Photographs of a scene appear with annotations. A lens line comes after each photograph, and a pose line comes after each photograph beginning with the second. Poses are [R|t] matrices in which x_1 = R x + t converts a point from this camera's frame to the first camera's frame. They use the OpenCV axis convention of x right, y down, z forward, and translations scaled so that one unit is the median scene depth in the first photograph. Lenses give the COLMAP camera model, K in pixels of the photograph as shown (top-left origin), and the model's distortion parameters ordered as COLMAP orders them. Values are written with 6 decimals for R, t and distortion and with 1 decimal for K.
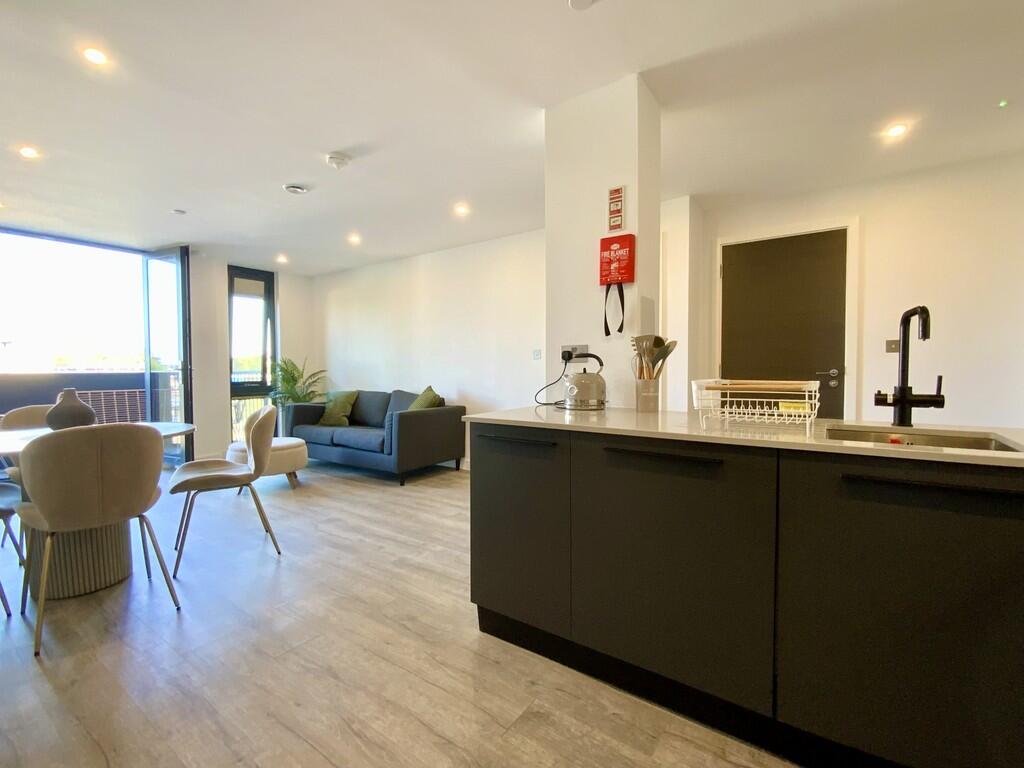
lens RADIAL K [[457.6, 0, 512.0], [0, 457.6, 384.0], [0, 0, 1]] dist [0.002991, 0.000370]
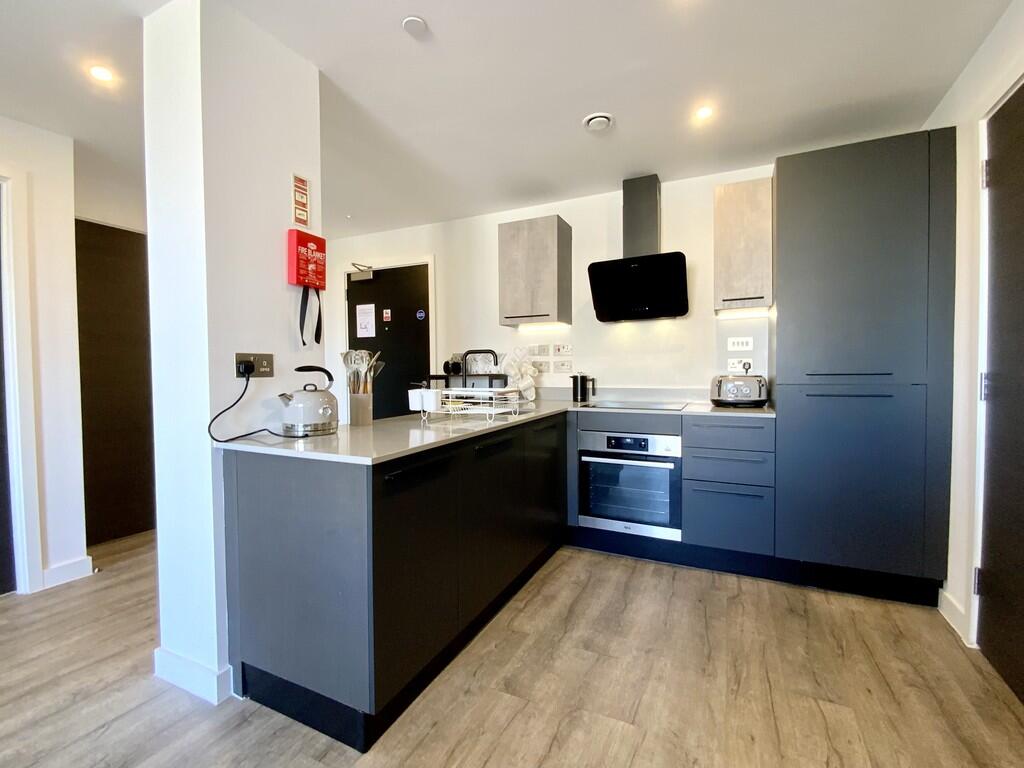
lens RADIAL K [[457.6, 0, 512.0], [0, 457.6, 384.0], [0, 0, 1]] dist [0.002991, 0.000370]
pose [[-0.174587, -0.021422, 0.984409, -0.709515], [0.039926, 0.998787, 0.028816, -0.043353], [-0.983832, 0.044334, -0.173520, 0.772003]]
